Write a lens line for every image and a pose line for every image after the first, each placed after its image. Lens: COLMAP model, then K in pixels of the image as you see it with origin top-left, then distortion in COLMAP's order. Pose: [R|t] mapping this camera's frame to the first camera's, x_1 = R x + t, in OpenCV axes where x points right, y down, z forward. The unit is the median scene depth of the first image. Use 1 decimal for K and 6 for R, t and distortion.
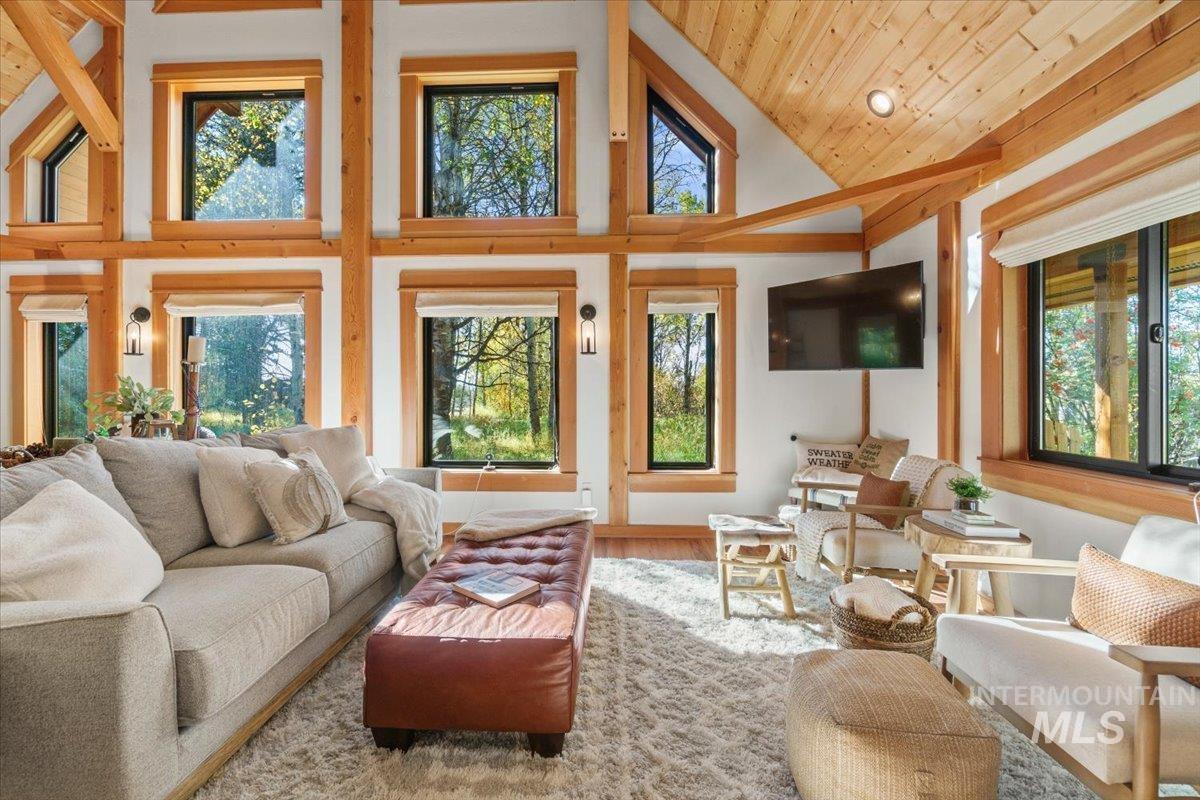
lens RADIAL K [[519.6, 0, 596.7], [0, 519.6, 391.2], [0, 0, 1]] dist [-0.006875, 0.000115]
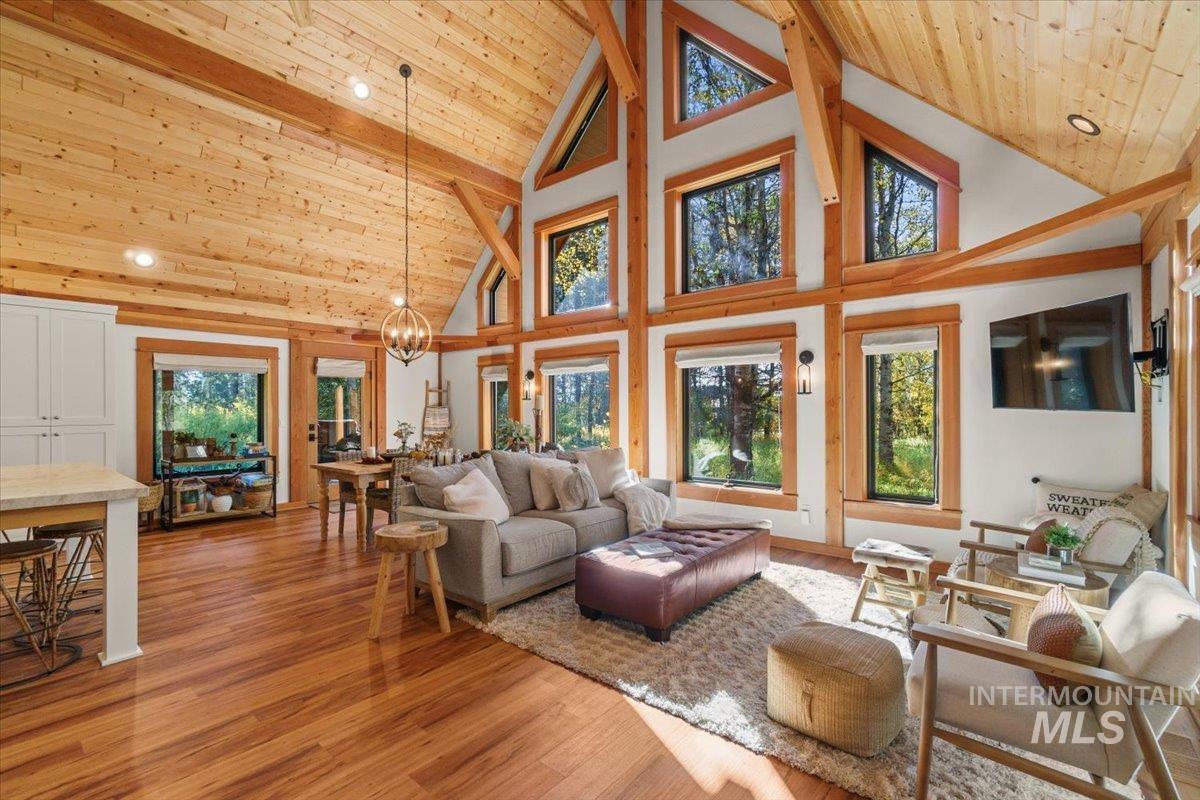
lens RADIAL K [[525.8, 0, 593.8], [0, 525.8, 411.3], [0, 0, 1]] dist [-0.002257, 0.000037]
pose [[0.788096, -0.001653, -0.615550, 0.331885], [0.002899, 0.999995, 0.001026, -0.034890], [0.615545, -0.002593, 0.788097, -0.213726]]
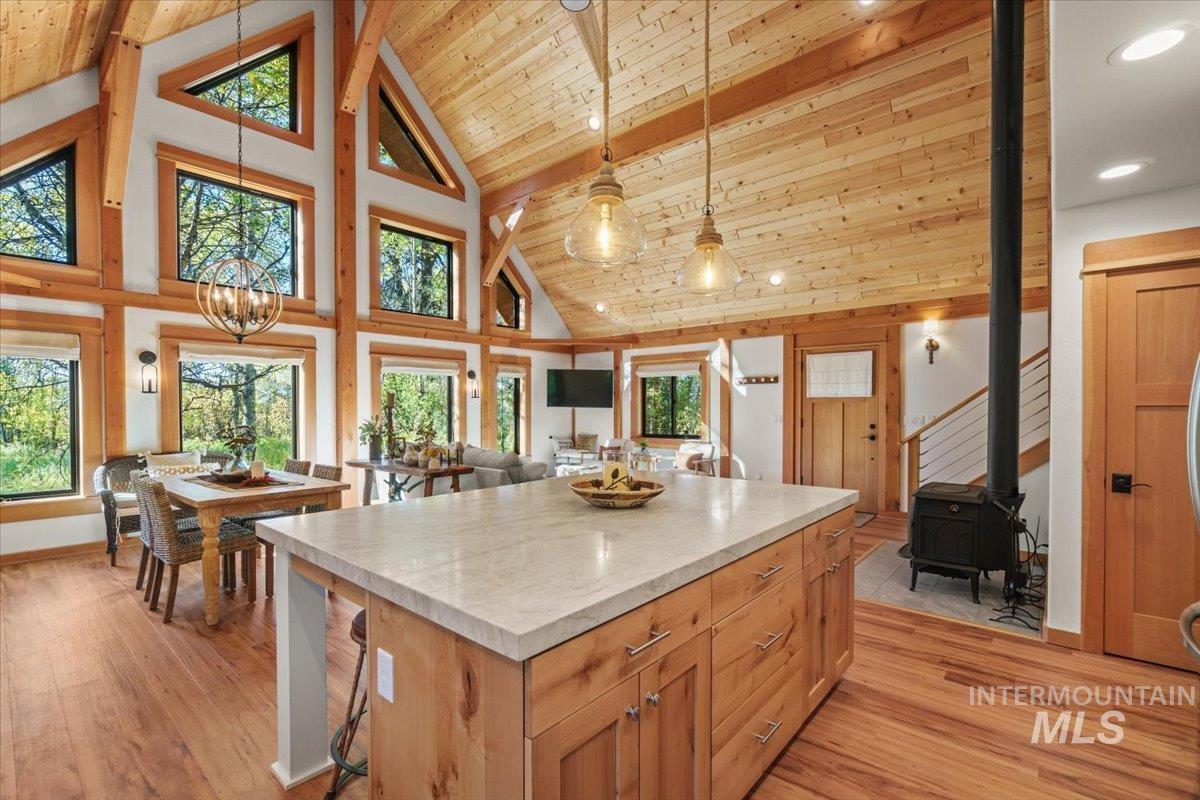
lens RADIAL K [[525.8, 0, 593.8], [0, 525.8, 411.3], [0, 0, 1]] dist [-0.002257, 0.000037]
pose [[0.629189, -0.009244, 0.777198, -1.205303], [0.003650, 0.999953, 0.008939, -0.037287], [-0.777244, -0.002787, 0.629193, -0.520653]]
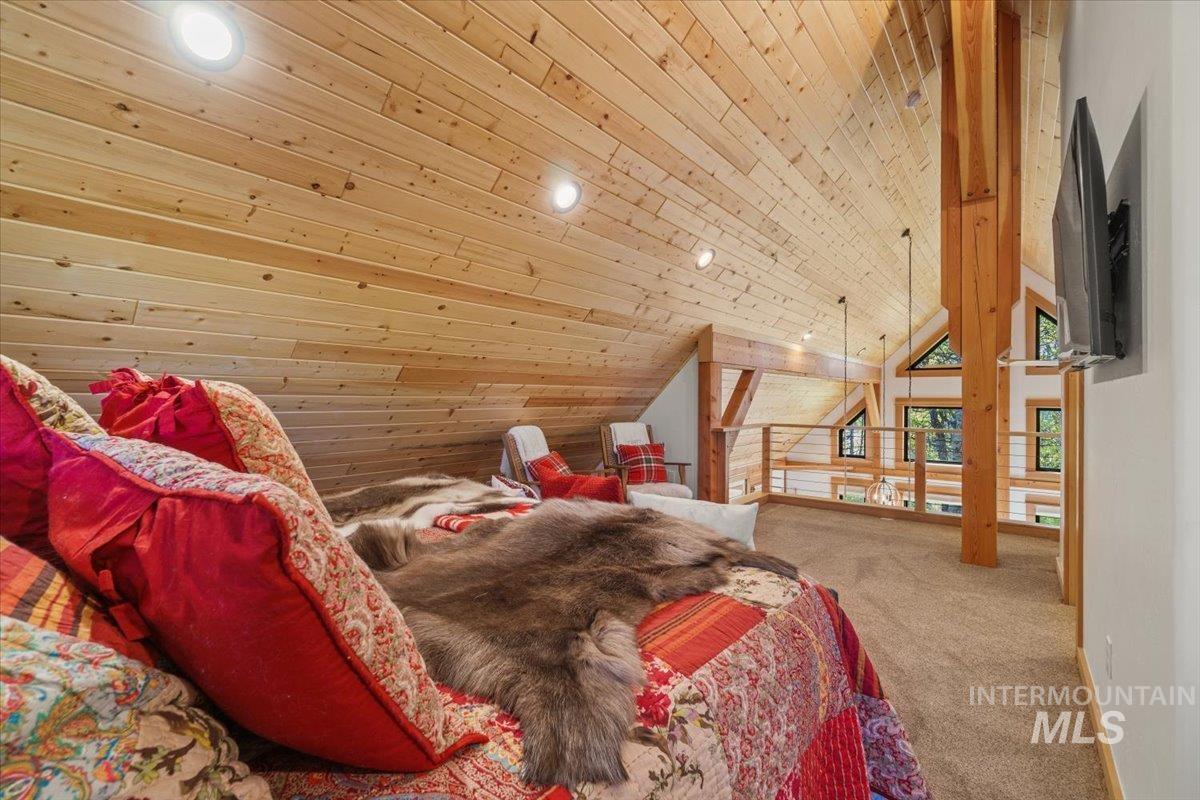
lens RADIAL K [[536.7, 0, 580.6], [0, 536.7, 398.3], [0, 0, 1]] dist [-0.000124, 0.000048]
pose [[0.797435, 0.000100, -0.603404, -0.524786], [-0.001791, 0.999996, -0.002201, -0.647957], [0.603402, 0.002836, 0.797432, -2.063938]]
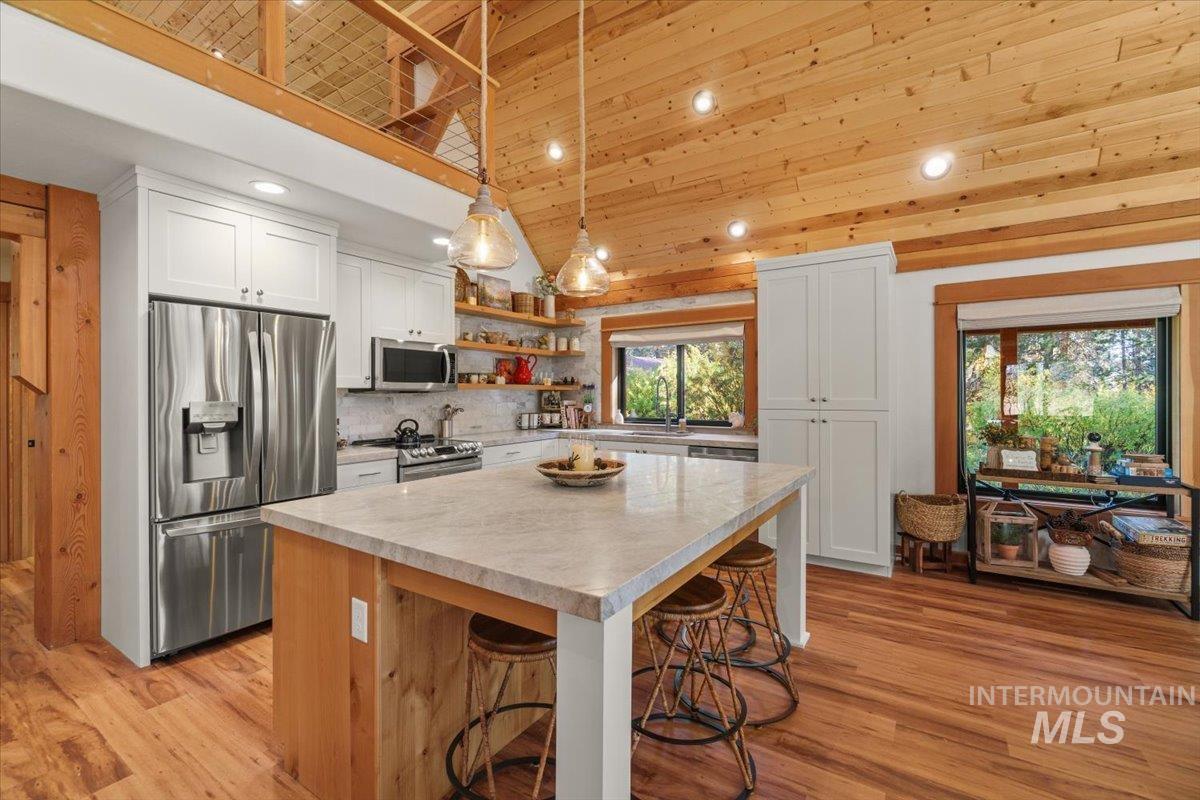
lens RADIAL K [[505.0, 0, 604.0], [0, 505.0, 390.3], [0, 0, 1]] dist [0.000149, 0.000183]
pose [[-0.523973, -0.003661, -0.851727, -0.351882], [-0.000066, 0.999991, -0.004258, -0.035390], [0.851735, -0.002175, -0.523968, 0.101487]]
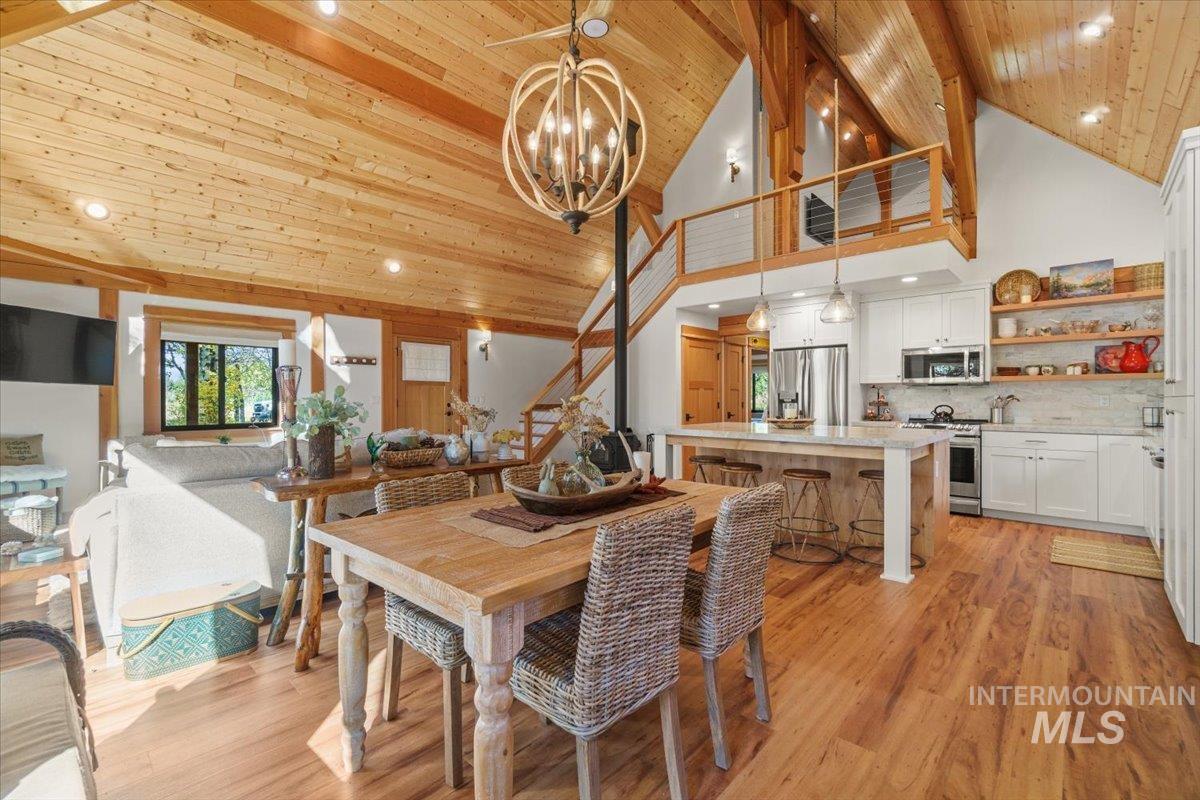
lens RADIAL K [[523.2, 0, 600.0], [0, 523.2, 400.0], [0, 0, 1]] dist [0.000917, 0.000682]
pose [[-0.756018, -0.002270, 0.654547, -1.209498], [0.000913, 0.999989, 0.004523, -0.003287], [-0.654551, 0.004017, -0.756008, 0.887543]]
